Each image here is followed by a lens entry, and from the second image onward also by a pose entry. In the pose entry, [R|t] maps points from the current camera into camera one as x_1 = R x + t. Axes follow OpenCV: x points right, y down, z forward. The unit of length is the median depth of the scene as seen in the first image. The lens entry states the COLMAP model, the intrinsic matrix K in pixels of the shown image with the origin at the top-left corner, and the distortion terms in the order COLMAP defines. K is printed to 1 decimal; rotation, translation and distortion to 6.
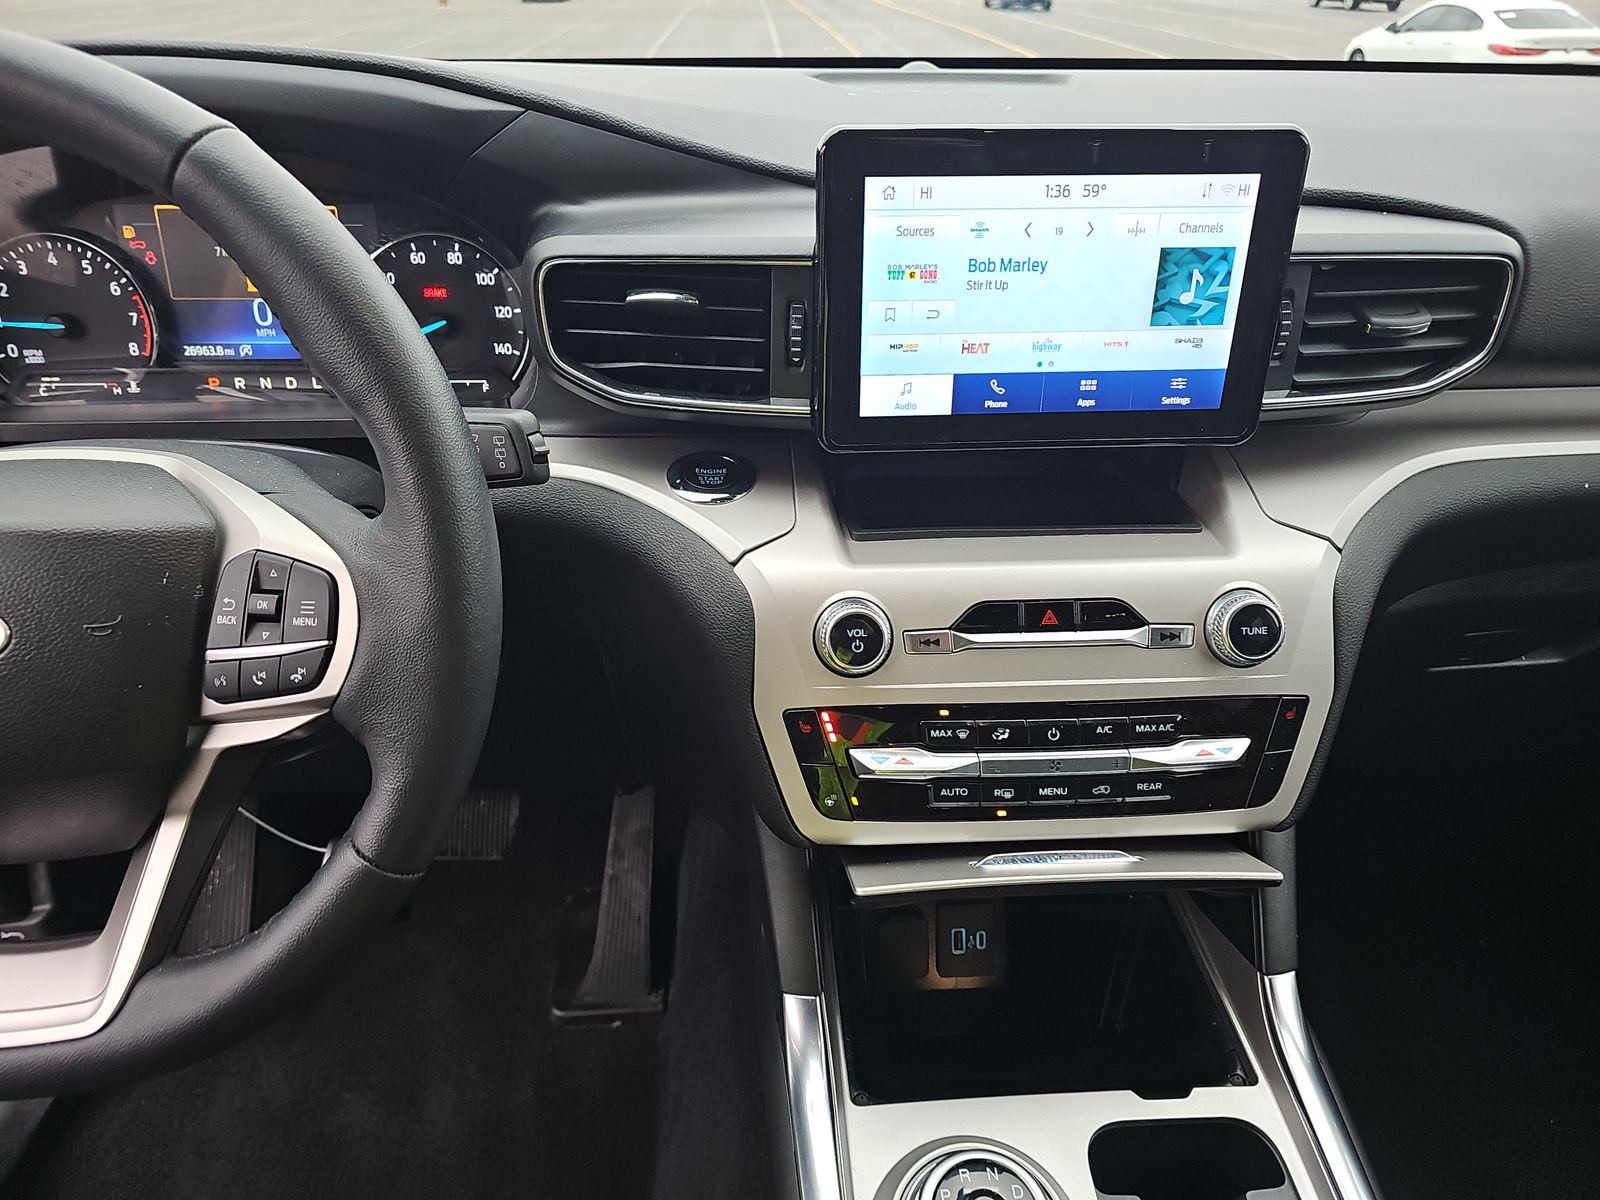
lens RADIAL K [[1067.1, 0, 809.2], [0, 1067.1, 611.2], [0, 0, 1]] dist [0.025504, -0.033727]
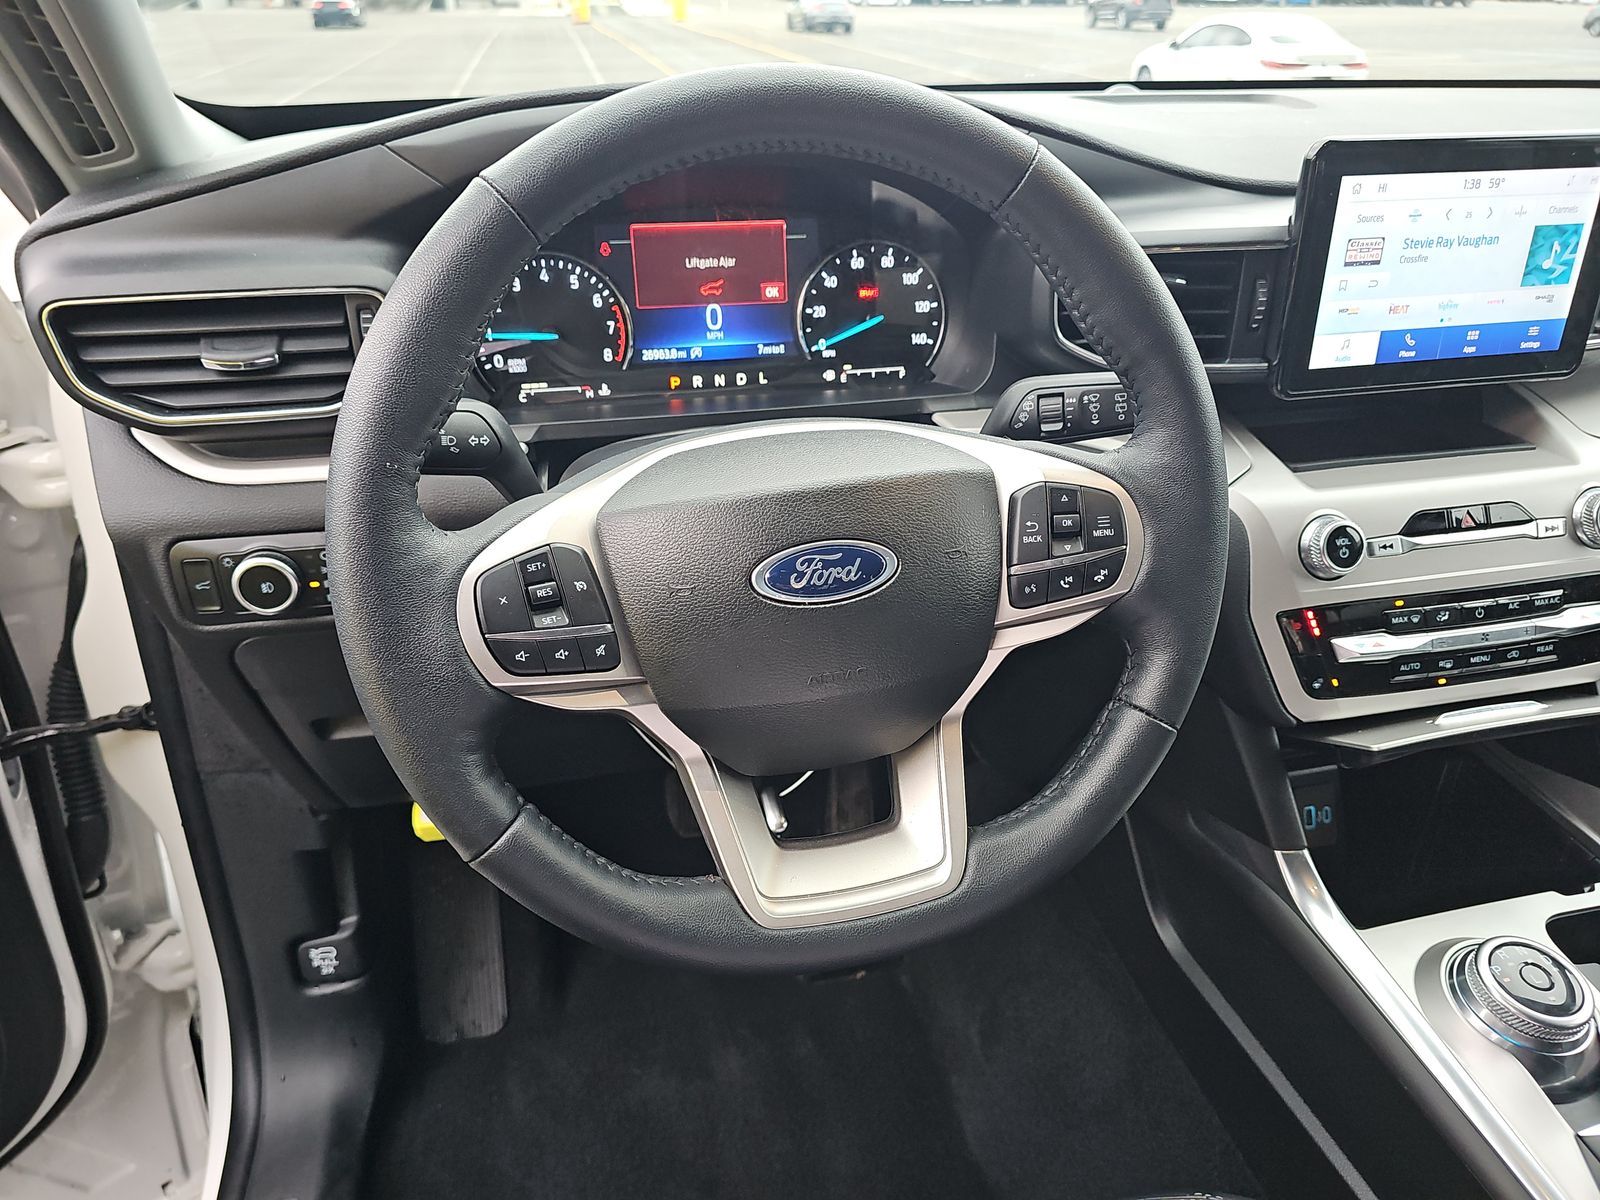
lens RADIAL K [[1067.1, 0, 798.1], [0, 1067.1, 594.4], [0, 0, 1]] dist [0.025504, -0.033727]
pose [[0.986221, -0.083994, 0.142523, -0.728025], [0.088101, 0.995852, -0.022746, 0.051607], [-0.140021, 0.034989, 0.989530, -0.129433]]
